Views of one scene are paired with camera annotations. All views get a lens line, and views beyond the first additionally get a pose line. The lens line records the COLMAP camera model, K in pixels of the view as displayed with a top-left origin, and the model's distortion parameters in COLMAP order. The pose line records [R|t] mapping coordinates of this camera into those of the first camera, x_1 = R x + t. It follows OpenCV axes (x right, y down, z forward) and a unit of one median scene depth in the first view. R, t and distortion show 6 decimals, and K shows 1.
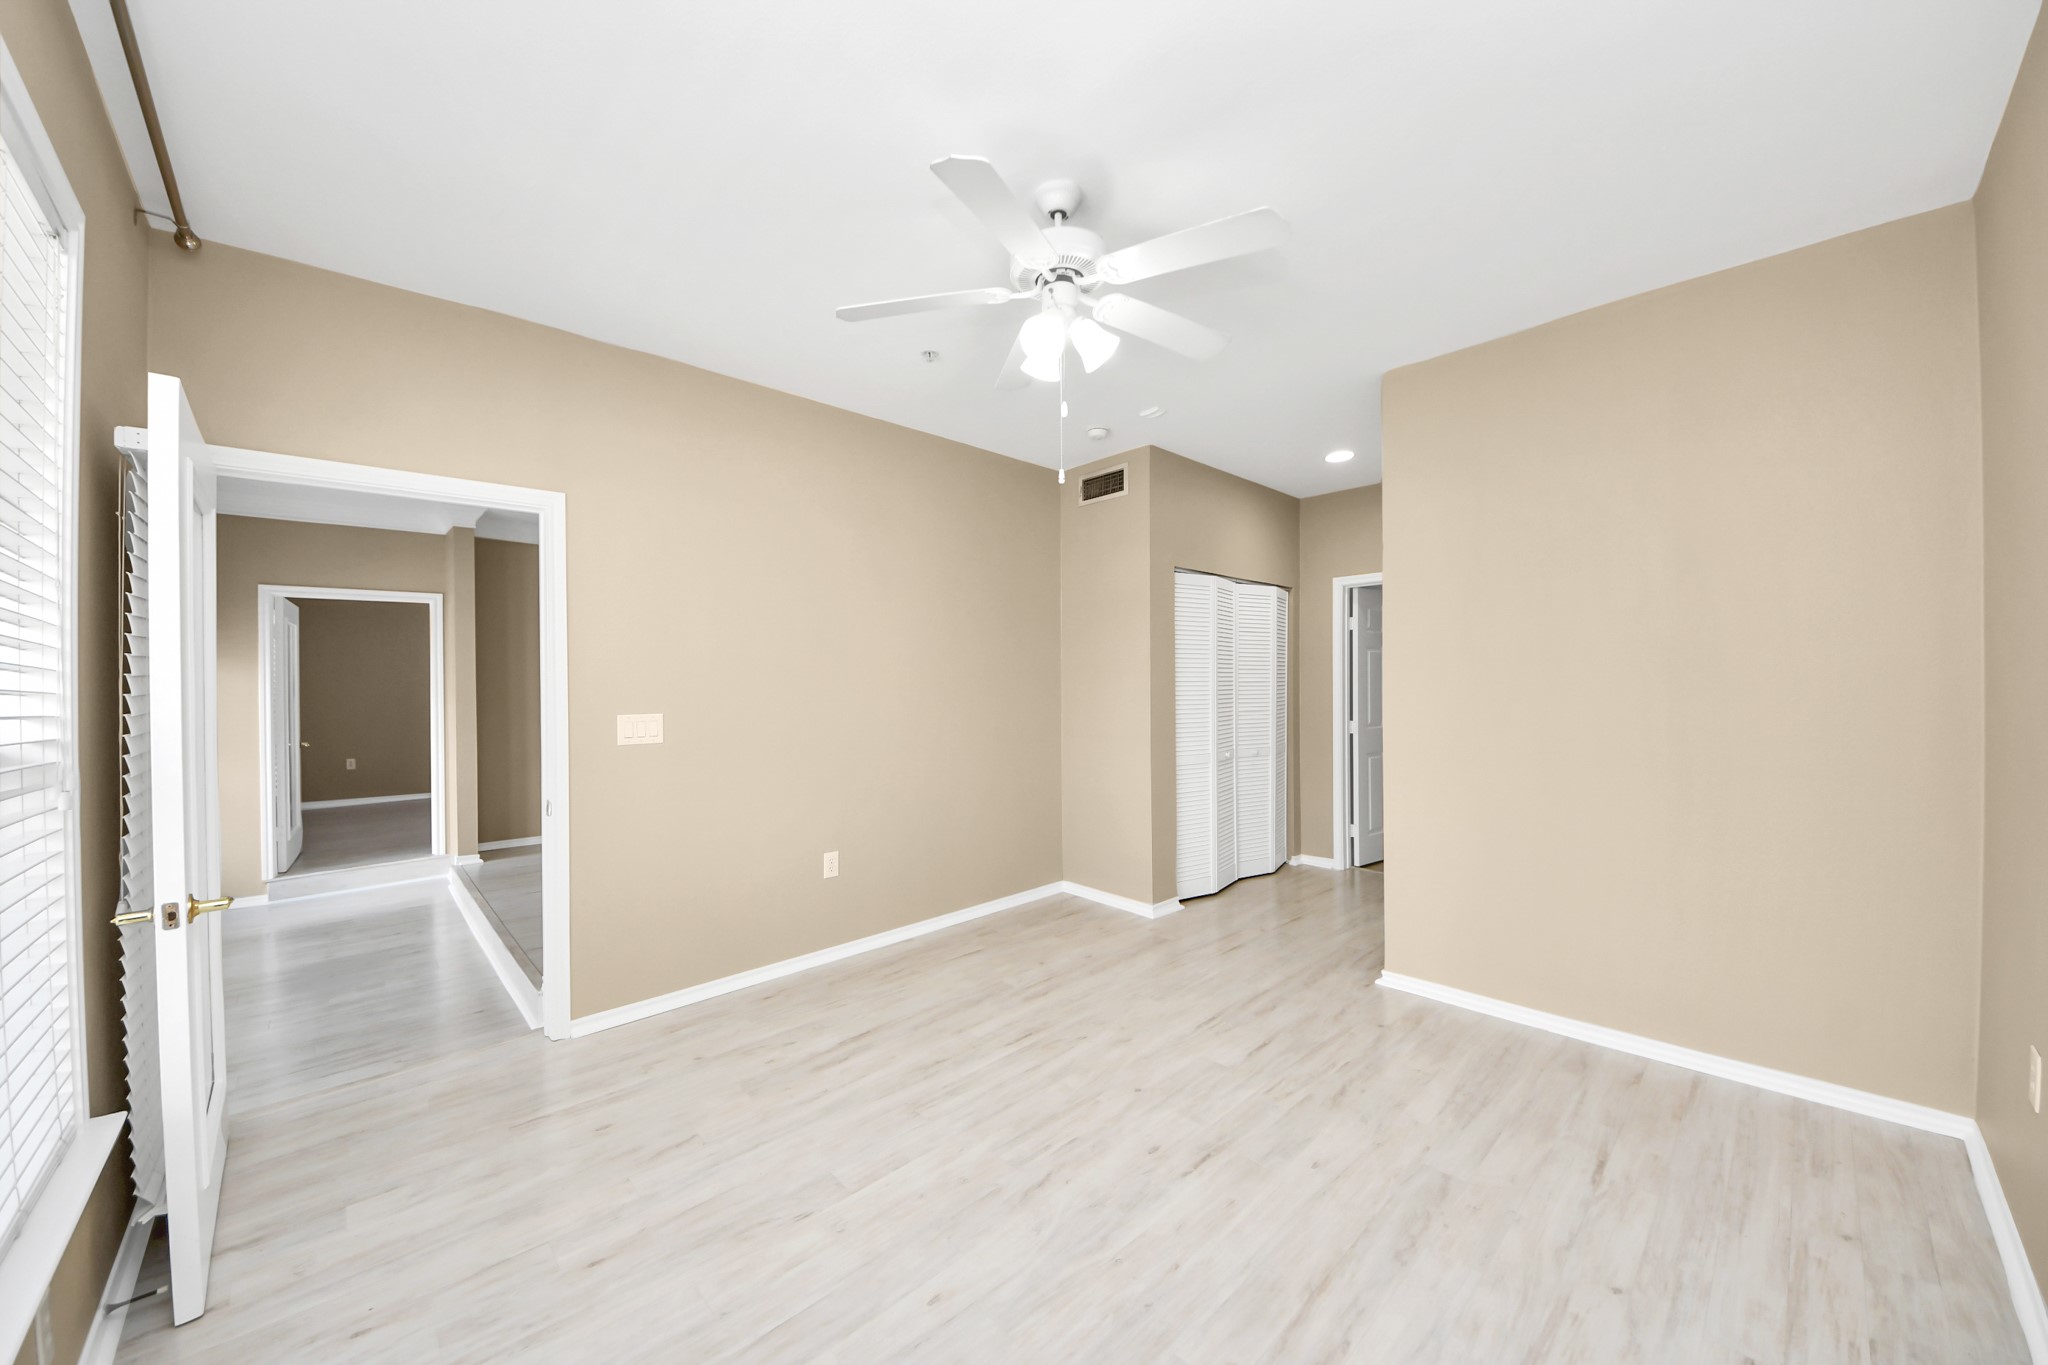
lens RADIAL K [[727.8, 0, 1013.7], [0, 727.8, 678.1], [0, 0, 1]] dist [0.045190, -0.027632]
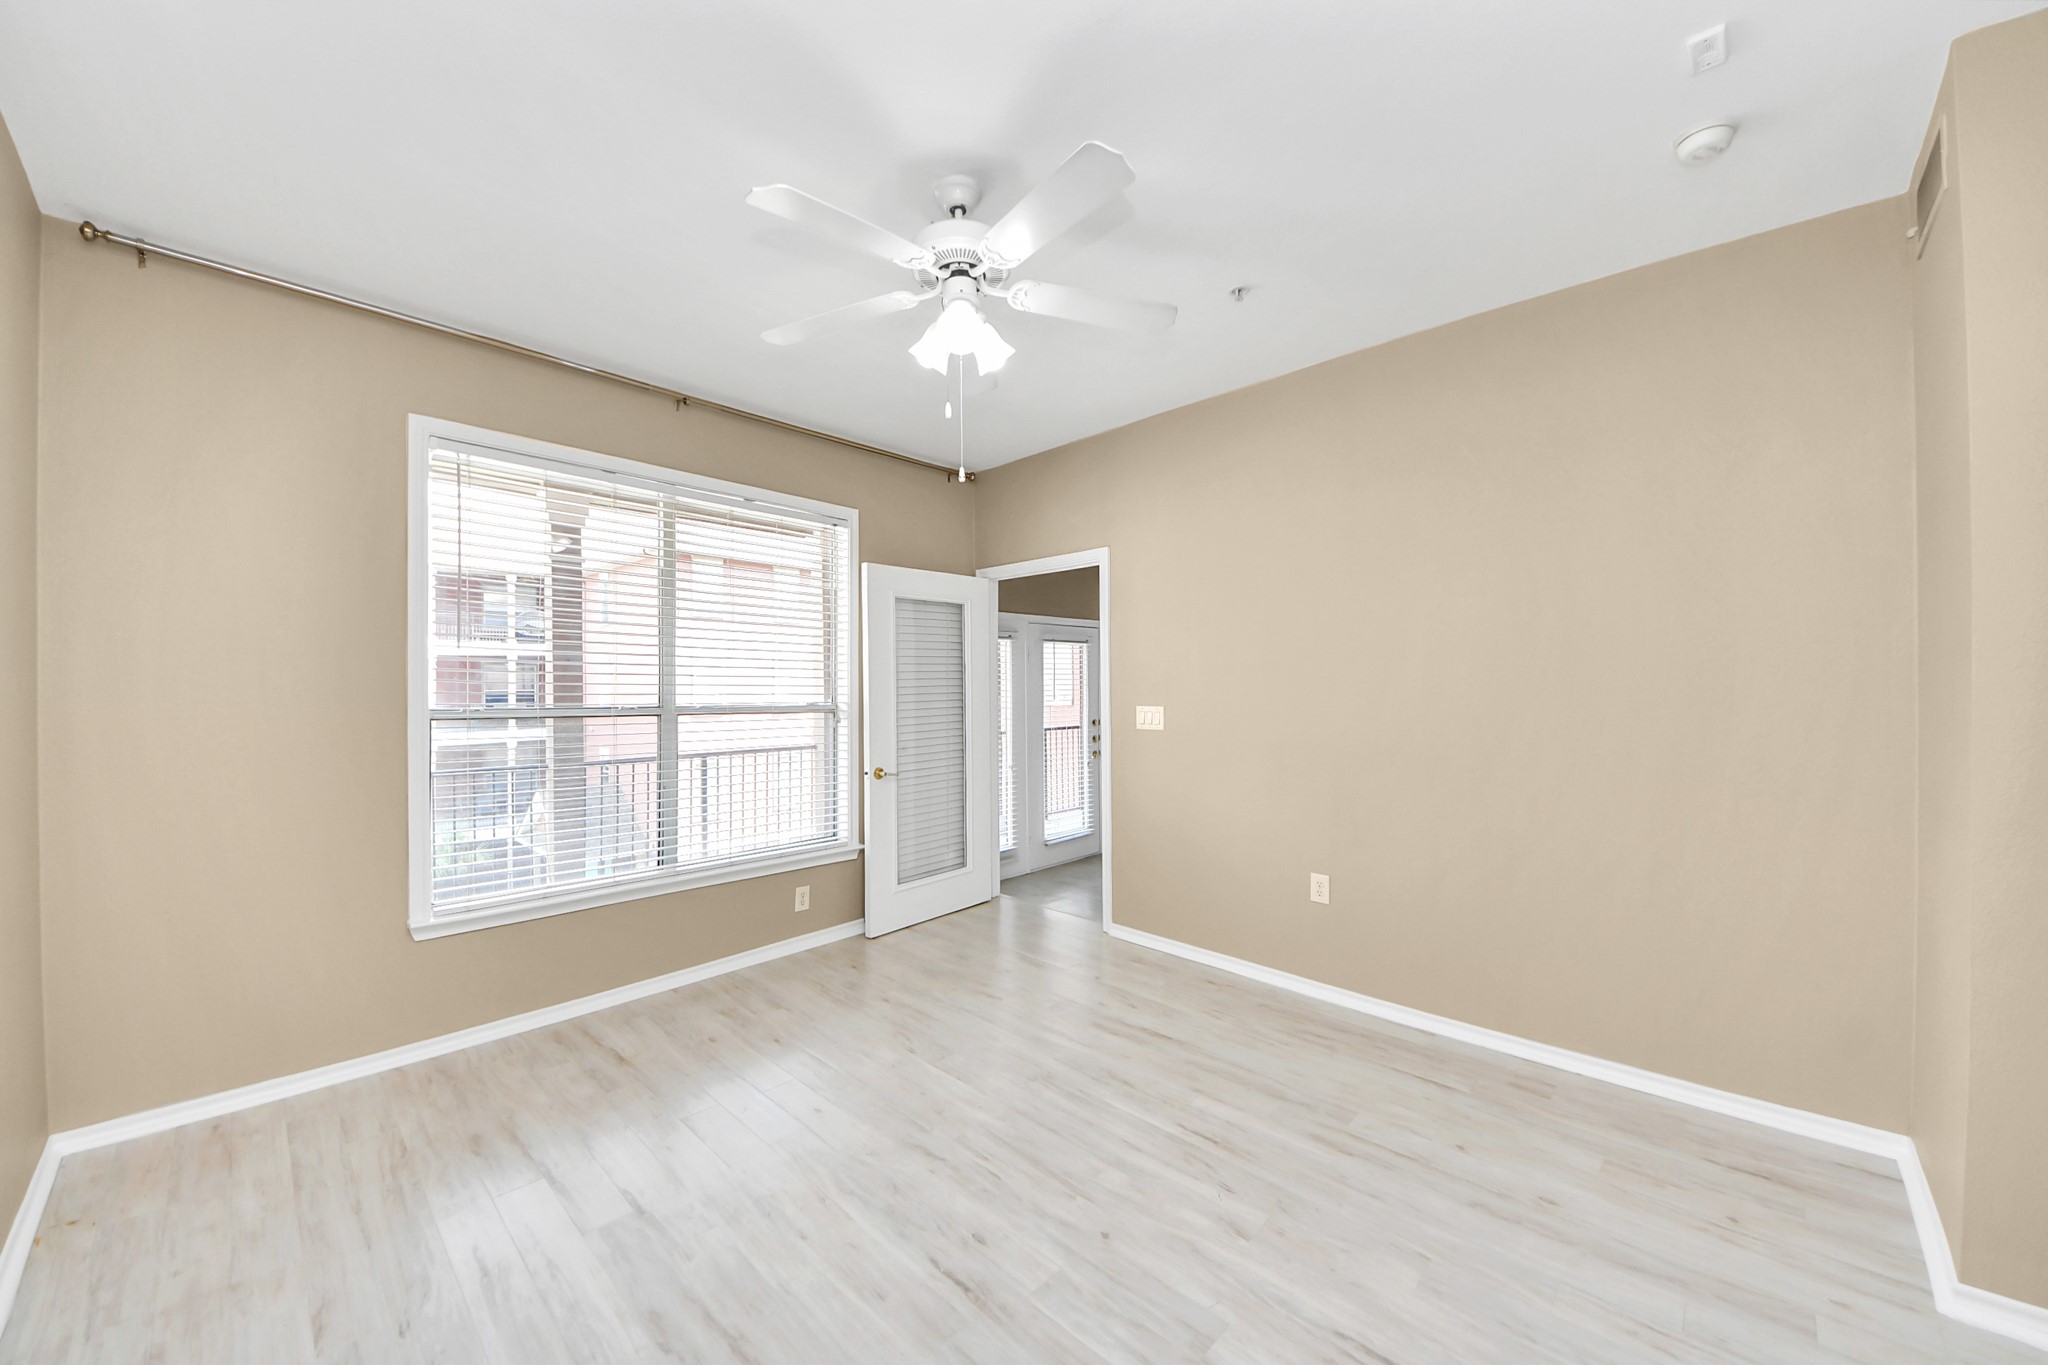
lens RADIAL K [[727.8, 0, 1013.7], [0, 727.8, 678.1], [0, 0, 1]] dist [0.045190, -0.027632]
pose [[0.056674, -0.001781, -0.998391, 0.899257], [0.011656, 0.999931, -0.001123, -0.000022], [0.998325, -0.011574, 0.056691, 0.866826]]
